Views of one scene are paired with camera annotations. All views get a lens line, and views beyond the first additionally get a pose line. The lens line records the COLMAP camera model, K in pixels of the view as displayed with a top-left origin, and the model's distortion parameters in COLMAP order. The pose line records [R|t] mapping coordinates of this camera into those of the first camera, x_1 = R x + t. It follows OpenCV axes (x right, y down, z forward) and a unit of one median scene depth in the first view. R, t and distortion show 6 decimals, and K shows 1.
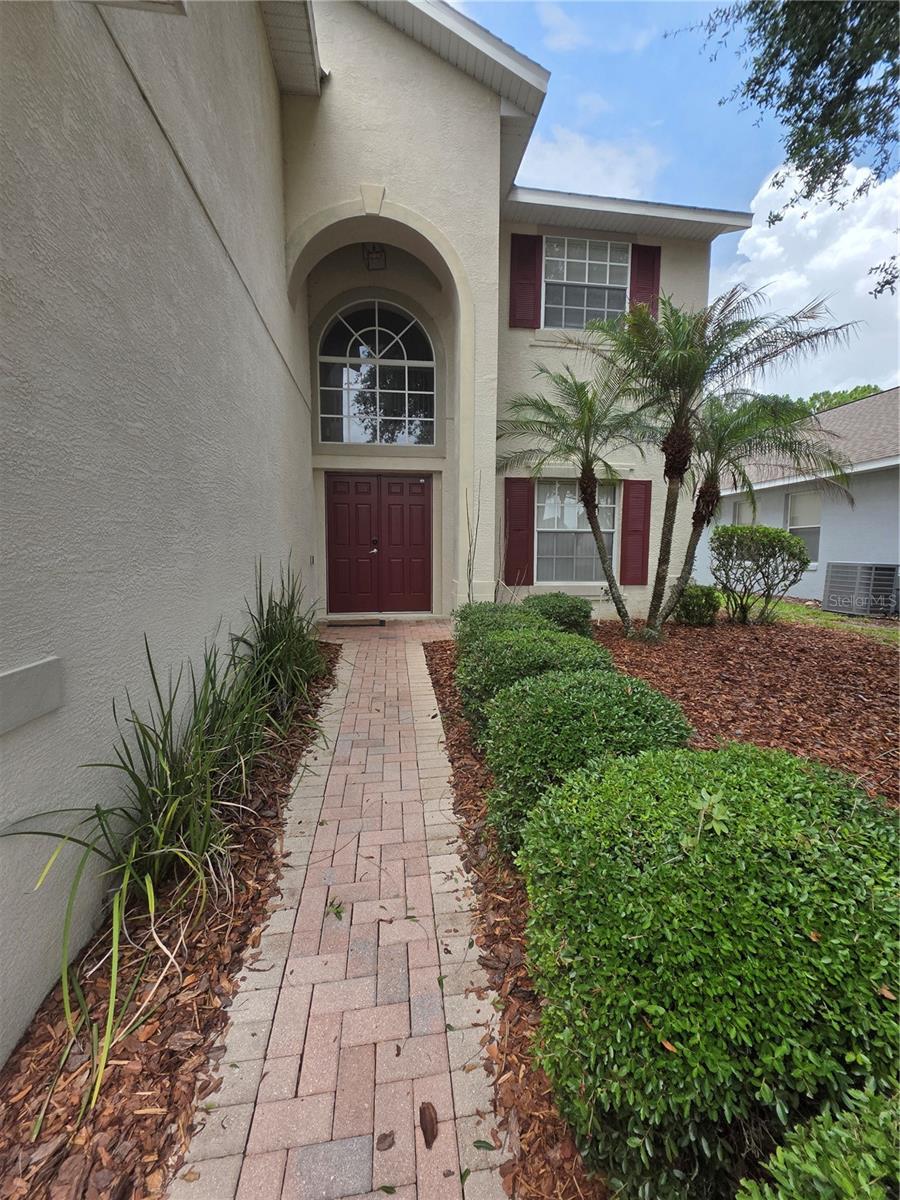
lens RADIAL K [[484.3, 0, 450.0], [0, 484.3, 600.0], [0, 0, 1]] dist [0.002056, -0.000005]
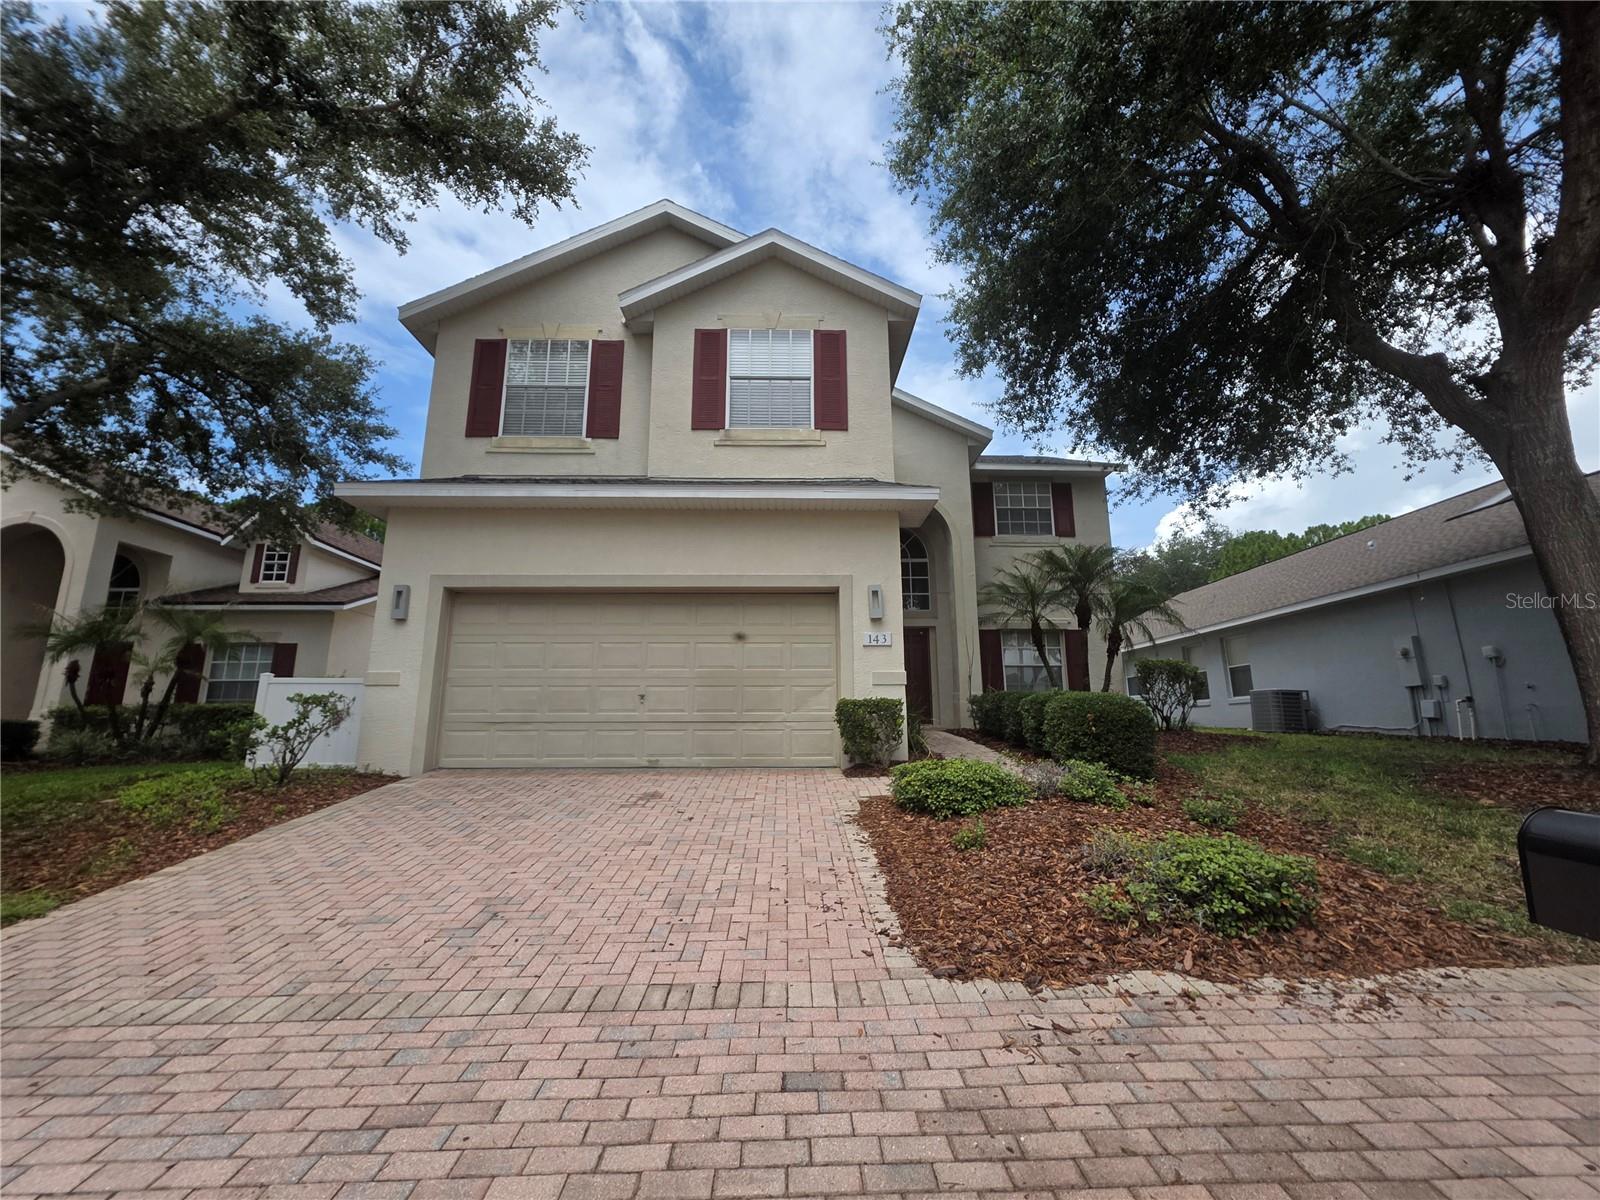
lens RADIAL K [[645.8, 0, 797.9], [0, 645.8, 603.3], [0, 0, 1]] dist [0.002056, -0.000005]
pose [[0.994796, -0.025090, -0.098751, -0.259792], [-0.004491, 0.957468, -0.288505, 0.260713], [0.101789, 0.287447, 0.952372, -1.029524]]
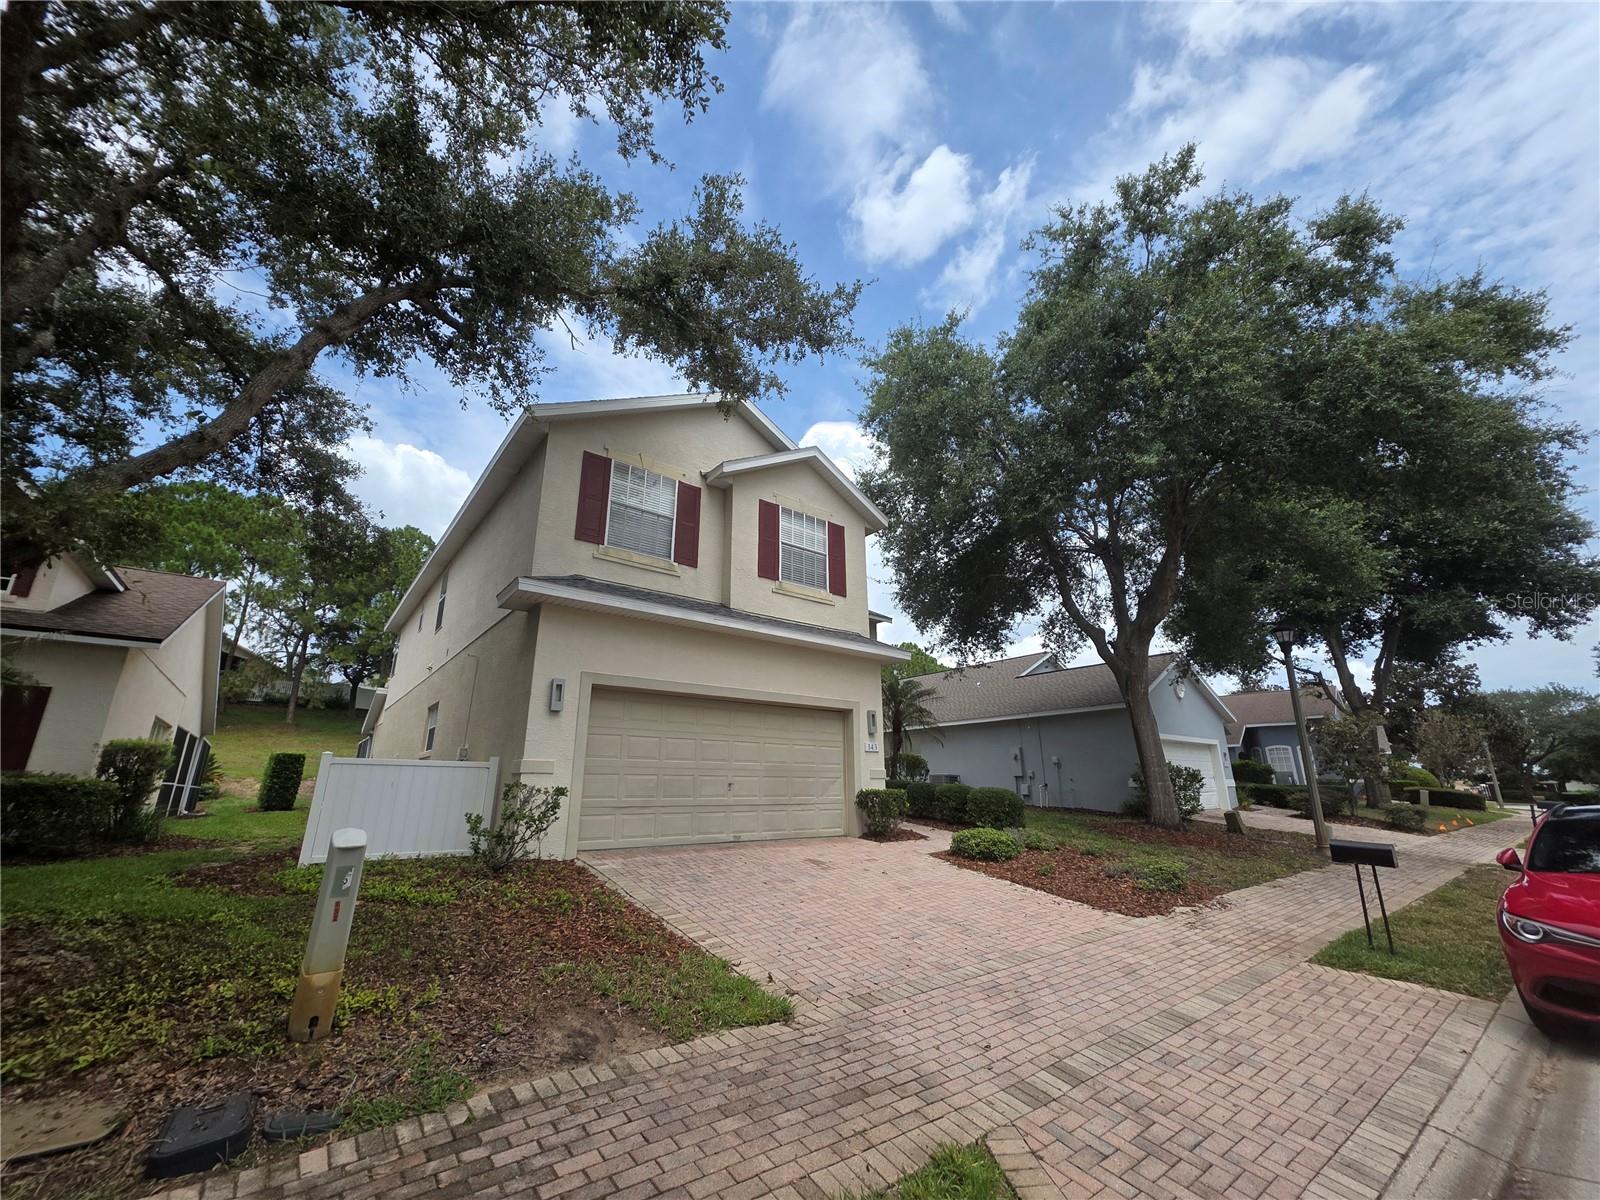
lens RADIAL K [[643.1, 0, 796.6], [0, 643.1, 602.0], [0, 0, 1]] dist [0.002117, 0.000516]
pose [[0.855240, 0.143066, 0.498093, -1.379273], [0.053032, 0.931932, -0.358734, 0.232528], [-0.515512, 0.333219, 0.789438, -1.298924]]
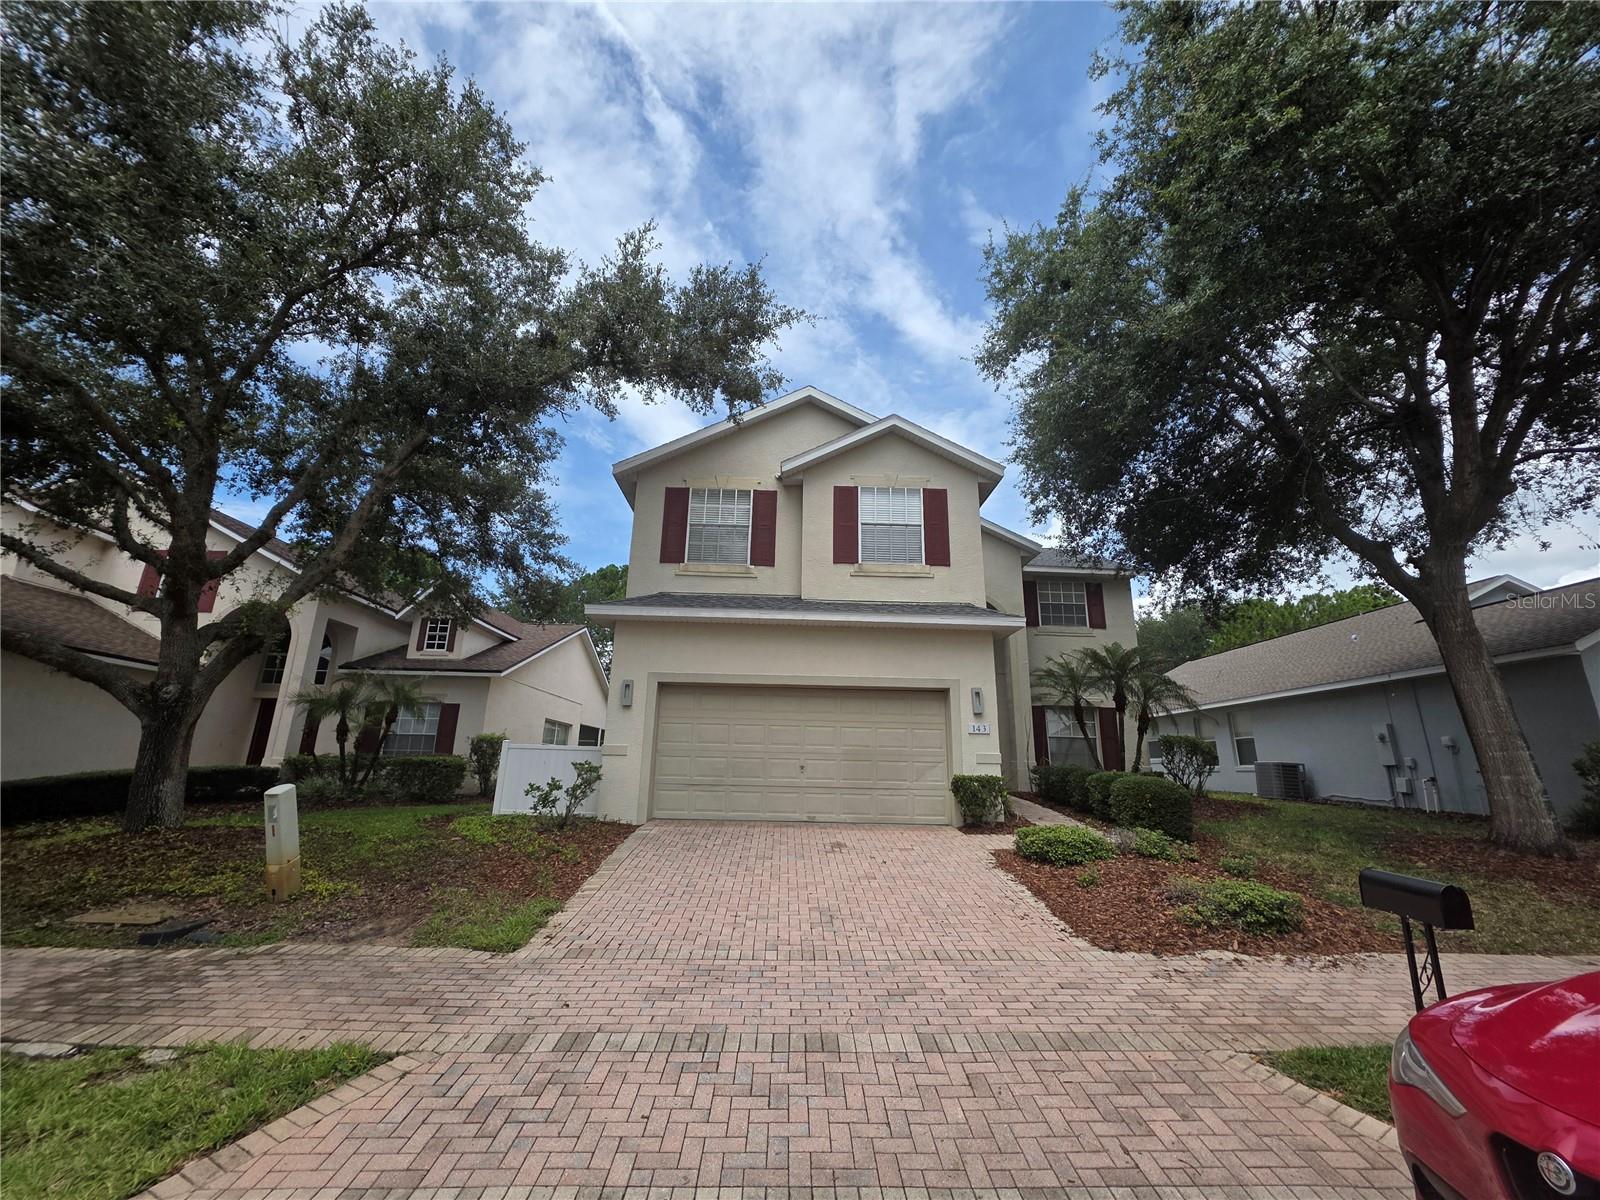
lens RADIAL K [[643.1, 0, 796.6], [0, 643.1, 602.0], [0, 0, 1]] dist [0.002117, 0.000516]
pose [[0.995096, -0.007593, -0.098624, -0.529238], [-0.027455, 0.936670, -0.349136, 0.254829], [0.095030, 0.350131, 0.931868, -1.509276]]
